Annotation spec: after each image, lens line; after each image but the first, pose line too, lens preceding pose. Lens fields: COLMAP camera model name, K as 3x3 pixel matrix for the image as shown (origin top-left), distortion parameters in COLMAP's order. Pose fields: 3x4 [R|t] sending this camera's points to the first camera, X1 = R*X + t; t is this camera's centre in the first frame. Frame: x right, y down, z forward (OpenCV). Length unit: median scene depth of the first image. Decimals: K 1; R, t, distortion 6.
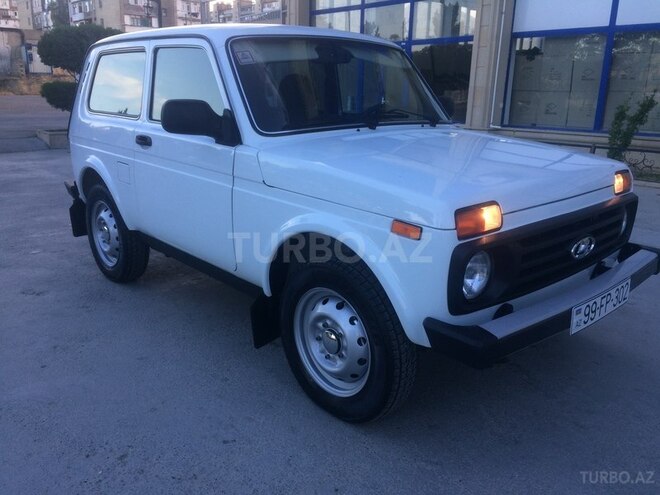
lens RADIAL K [[570.0, 0, 330.0], [0, 570.0, 247.5], [0, 0, 1]] dist [0.094230, -0.130827]
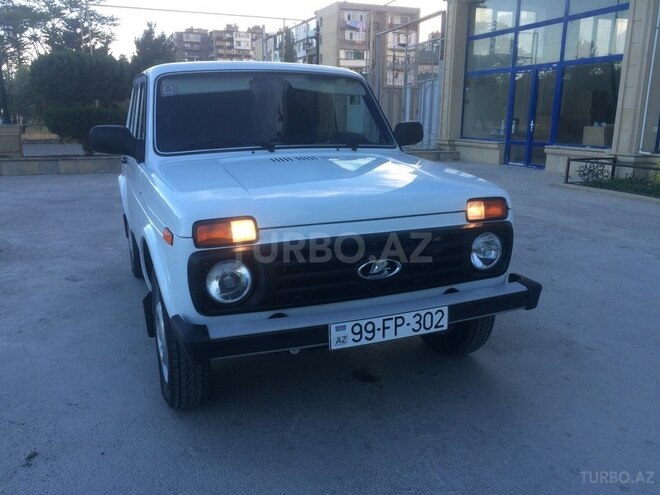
lens RADIAL K [[570.0, 0, 330.0], [0, 570.0, 247.5], [0, 0, 1]] dist [0.094230, -0.130827]
pose [[0.935176, 0.067208, -0.347748, 0.508364], [-0.081859, 0.996262, -0.027595, -0.002125], [0.344594, 0.054272, 0.937182, 0.016556]]
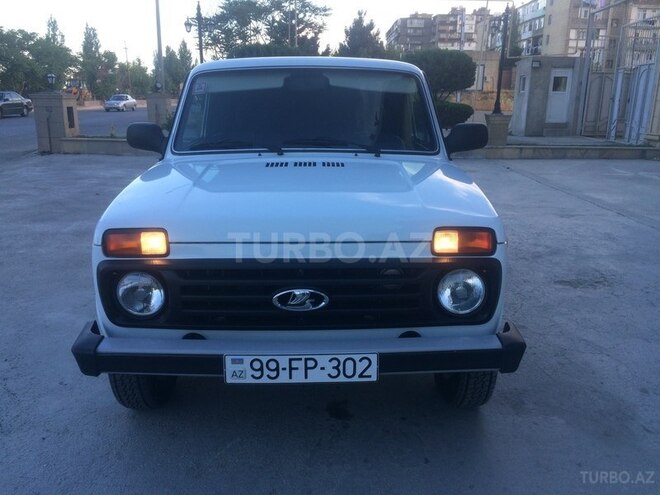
lens RADIAL K [[570.0, 0, 330.0], [0, 570.0, 247.5], [0, 0, 1]] dist [0.094230, -0.130827]
pose [[0.744024, 0.163526, -0.647833, 0.743770], [-0.178372, 0.983011, 0.043275, -0.090992], [0.643904, 0.083358, 0.760552, 0.252646]]
